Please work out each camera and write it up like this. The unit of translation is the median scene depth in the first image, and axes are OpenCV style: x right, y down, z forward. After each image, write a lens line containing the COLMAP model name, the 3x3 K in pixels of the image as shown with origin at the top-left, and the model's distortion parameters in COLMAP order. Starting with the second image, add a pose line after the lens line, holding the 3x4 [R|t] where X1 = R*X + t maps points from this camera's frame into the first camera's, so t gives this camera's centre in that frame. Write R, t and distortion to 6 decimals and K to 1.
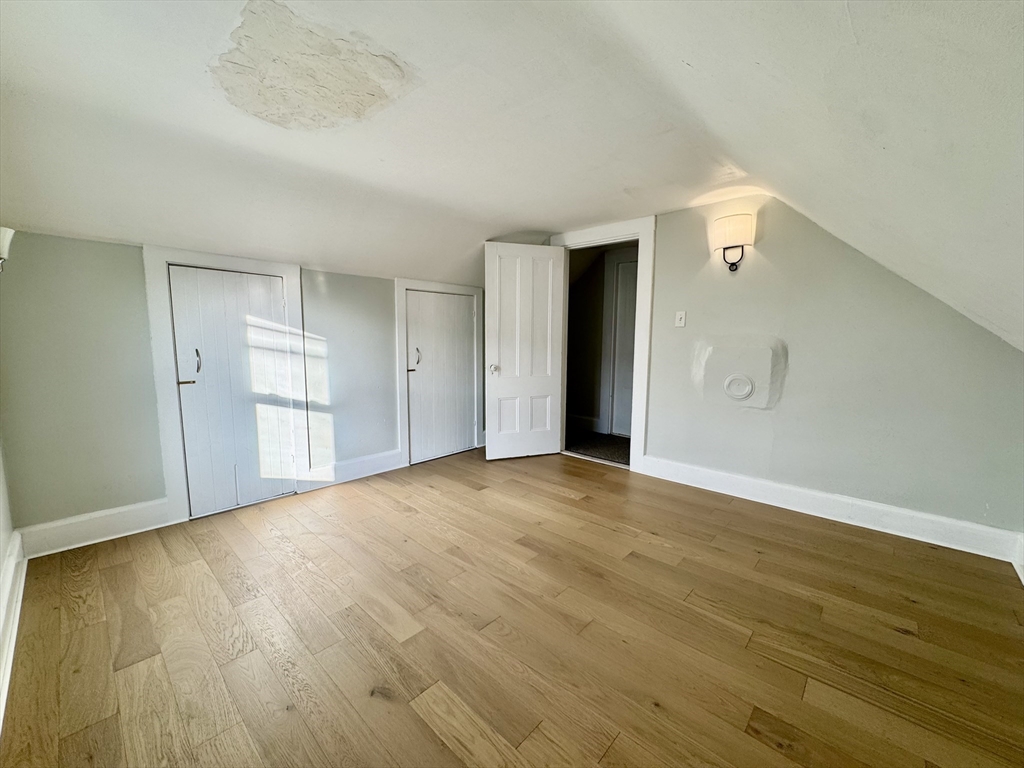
lens RADIAL K [[408.3, 0, 509.9], [0, 408.3, 384.1], [0, 0, 1]] dist [-0.005336, 0.000671]
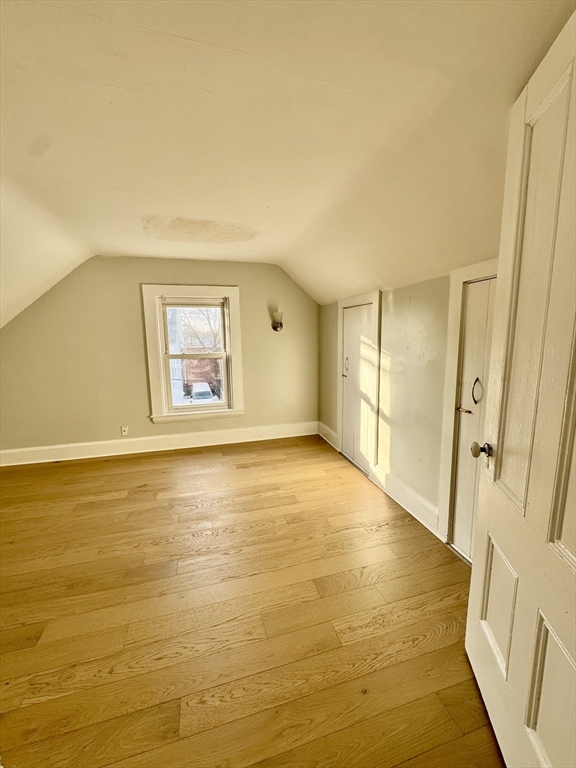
lens RADIAL K [[306.3, 0, 287.9], [0, 306.3, 382.6], [0, 0, 1]] dist [-0.005336, 0.000671]
pose [[-0.519154, 0.122465, -0.845862, 0.400061], [-0.092503, 0.975816, 0.198055, -0.194586], [0.849660, 0.181066, -0.495270, 1.333440]]
